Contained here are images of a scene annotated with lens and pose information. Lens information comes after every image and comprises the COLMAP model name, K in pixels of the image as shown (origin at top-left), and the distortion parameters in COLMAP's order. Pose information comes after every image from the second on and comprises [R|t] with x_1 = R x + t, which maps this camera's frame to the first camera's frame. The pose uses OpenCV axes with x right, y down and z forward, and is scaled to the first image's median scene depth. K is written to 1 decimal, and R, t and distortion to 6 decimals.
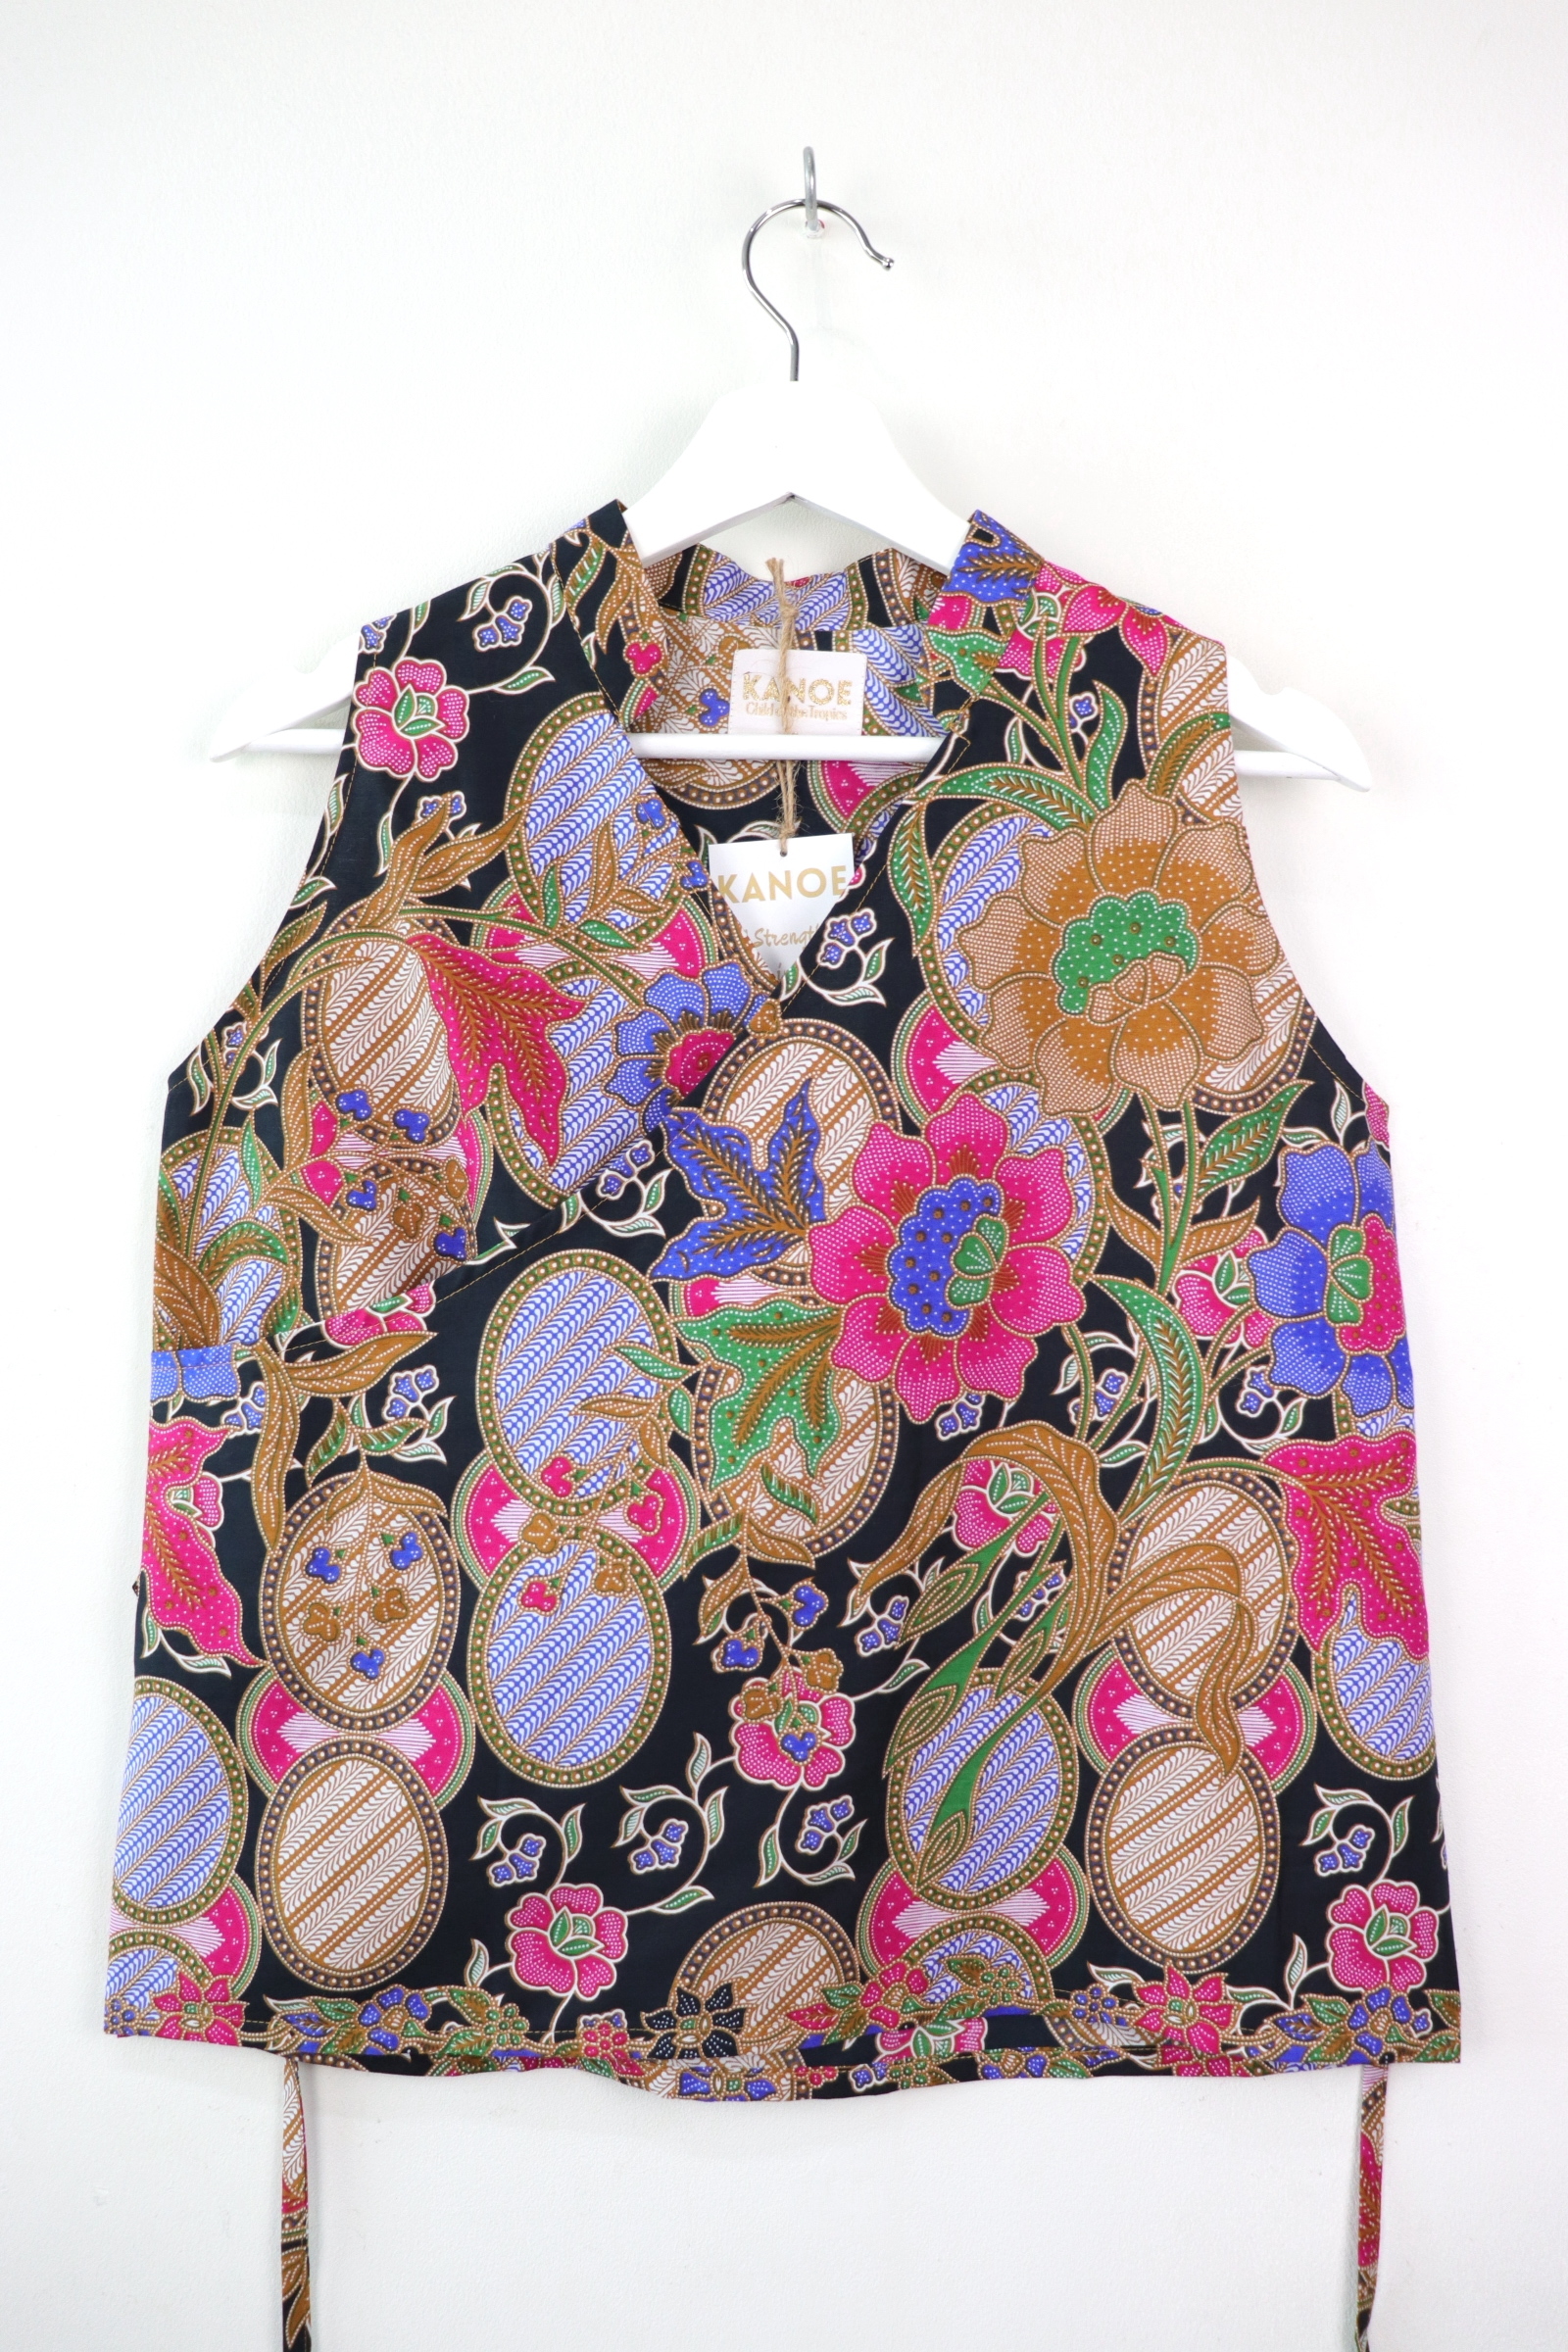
lens RADIAL K [[2294.9, 0, 761.3], [0, 2294.9, 1175.5], [0, 0, 1]] dist [-0.194185, 0.135090]
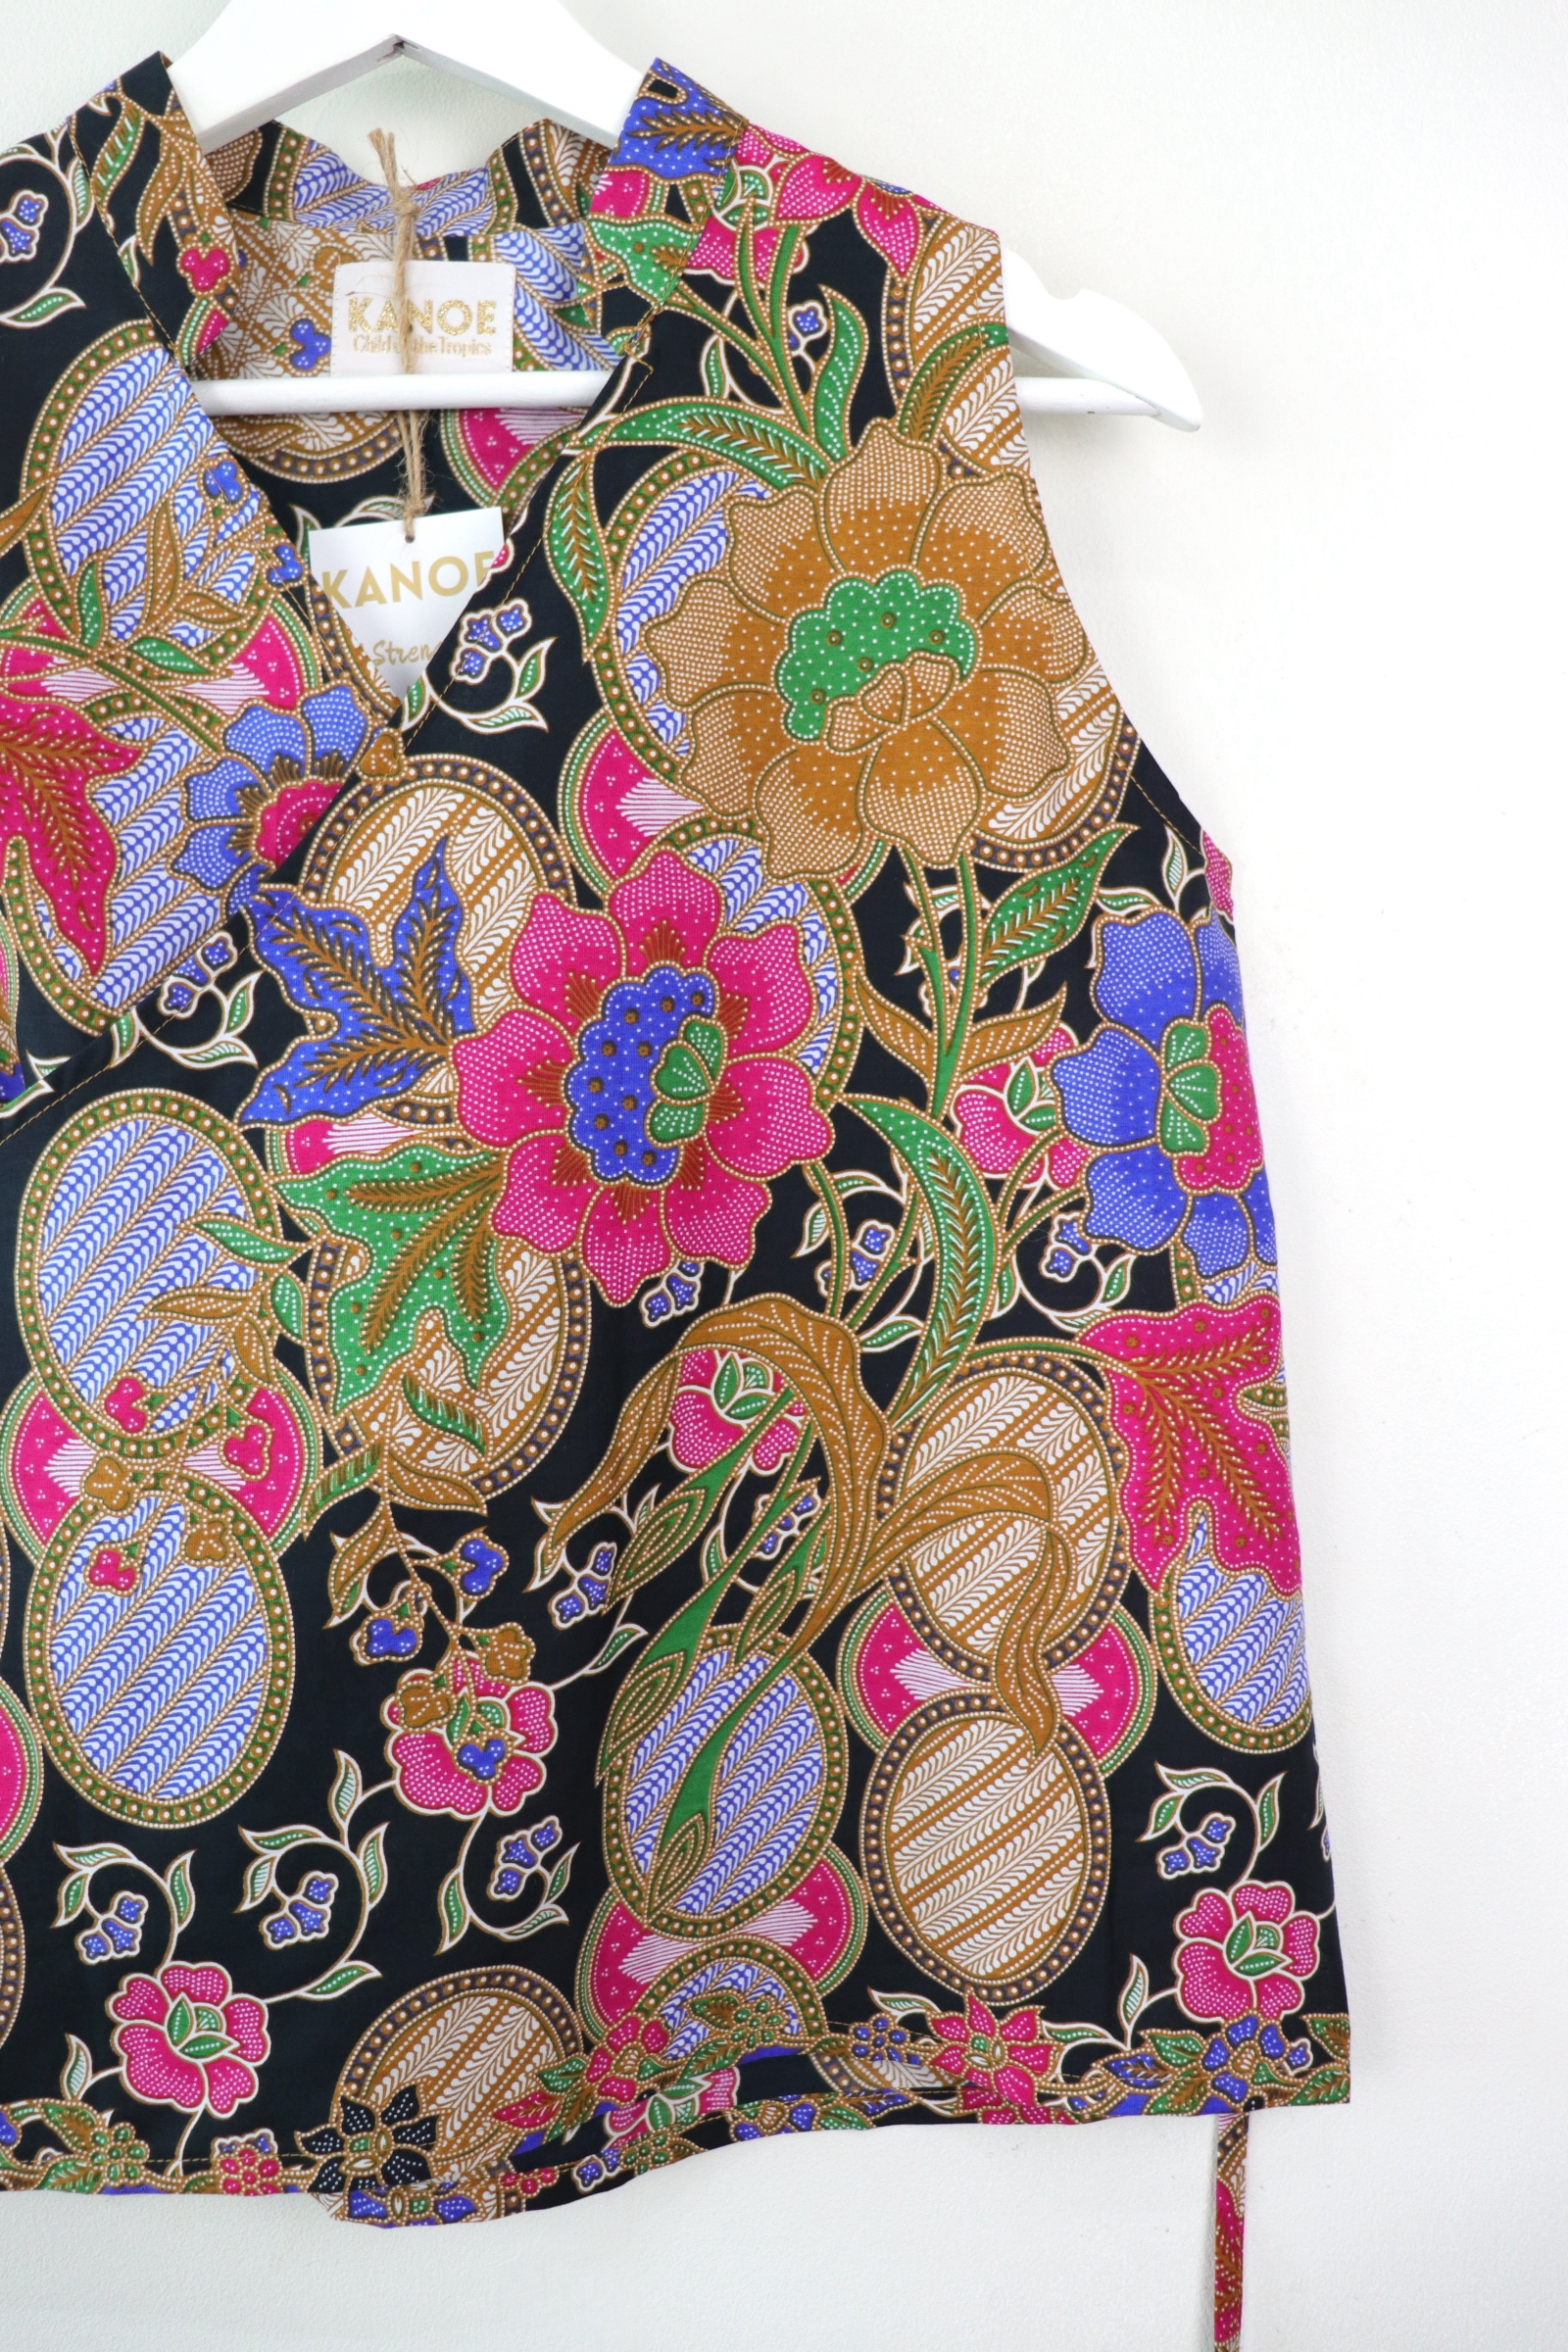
lens RADIAL K [[2294.9, 0, 775.2], [0, 2294.9, 1456.8], [0, 0, 1]] dist [-0.194185, 0.135090]
pose [[0.989316, -0.057179, 0.134104, 0.017370], [0.027344, 0.976327, 0.214563, -0.001347], [-0.143198, -0.208604, 0.967460, 0.264127]]
